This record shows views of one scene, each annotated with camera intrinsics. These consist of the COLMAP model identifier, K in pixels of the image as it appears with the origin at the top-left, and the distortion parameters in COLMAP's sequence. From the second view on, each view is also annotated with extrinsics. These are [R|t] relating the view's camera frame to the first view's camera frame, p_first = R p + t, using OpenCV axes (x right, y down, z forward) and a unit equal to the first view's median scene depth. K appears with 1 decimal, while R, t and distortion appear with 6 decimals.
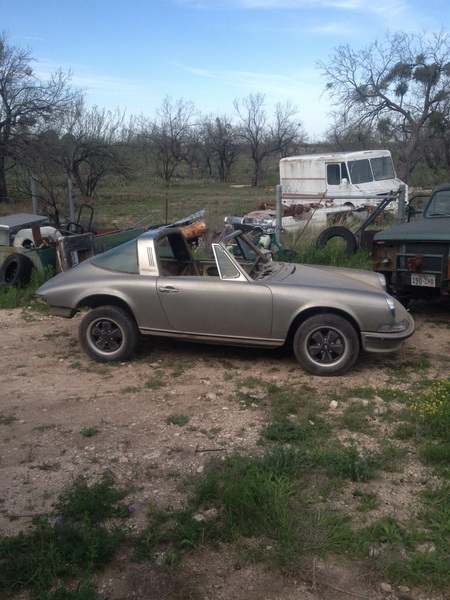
lens RADIAL K [[609.5, 0, 225.9], [0, 609.5, 321.0], [0, 0, 1]] dist [0.387287, 0.000970]
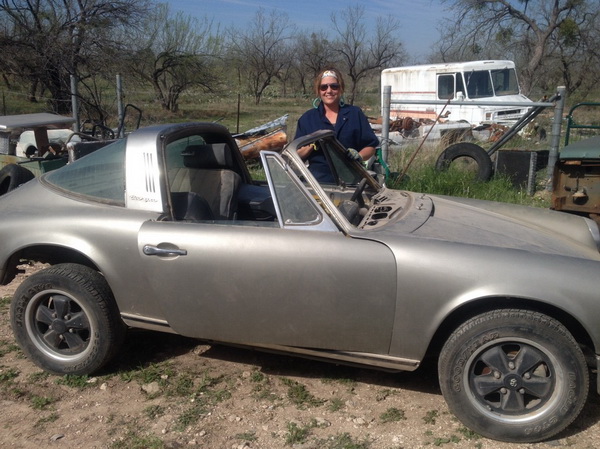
lens RADIAL K [[609.5, 0, 300.0], [0, 609.5, 224.5], [0, 0, 1]] dist [0.387287, 0.000970]
pose [[0.999014, 0.035169, -0.027091, 0.006448], [-0.035989, 0.998890, -0.030400, -0.023238], [0.025992, 0.031345, 0.999171, 0.225116]]
